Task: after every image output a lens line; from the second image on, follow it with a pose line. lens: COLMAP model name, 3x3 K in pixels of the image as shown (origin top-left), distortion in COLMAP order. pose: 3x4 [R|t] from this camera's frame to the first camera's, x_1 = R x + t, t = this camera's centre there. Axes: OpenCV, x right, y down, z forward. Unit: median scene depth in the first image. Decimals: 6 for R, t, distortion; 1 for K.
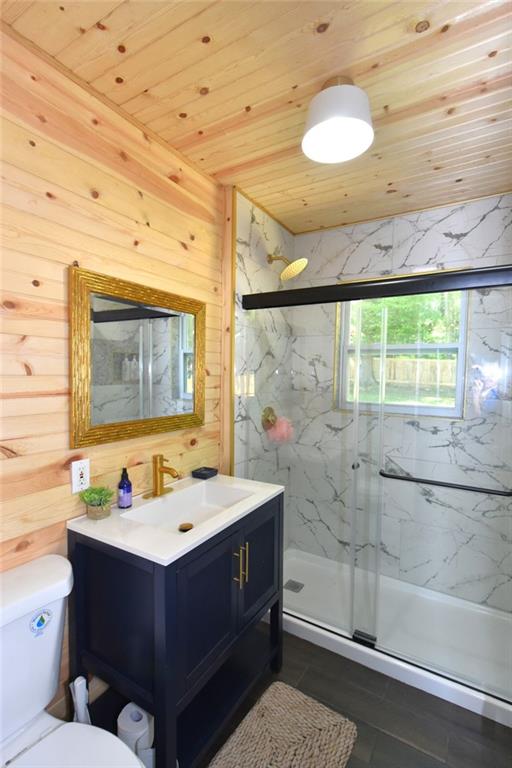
lens RADIAL K [[360.9, 0, 242.2], [0, 360.9, 390.8], [0, 0, 1]] dist [0.003276, -0.004722]
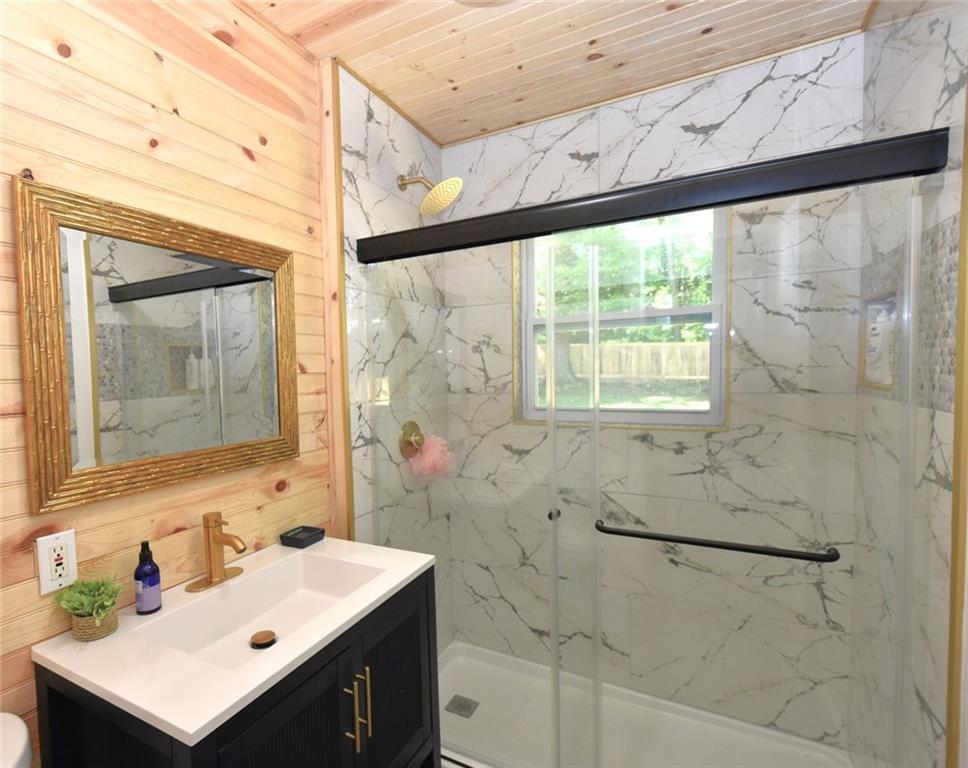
lens RADIAL K [[468.3, 0, 401.9], [0, 468.3, 402.9], [0, 0, 1]] dist [-0.001362, -0.000249]
pose [[0.999106, -0.041862, 0.005812, 0.060844], [0.041822, 0.999102, 0.006781, 0.007888], [-0.006091, -0.006532, 0.999960, 0.211160]]
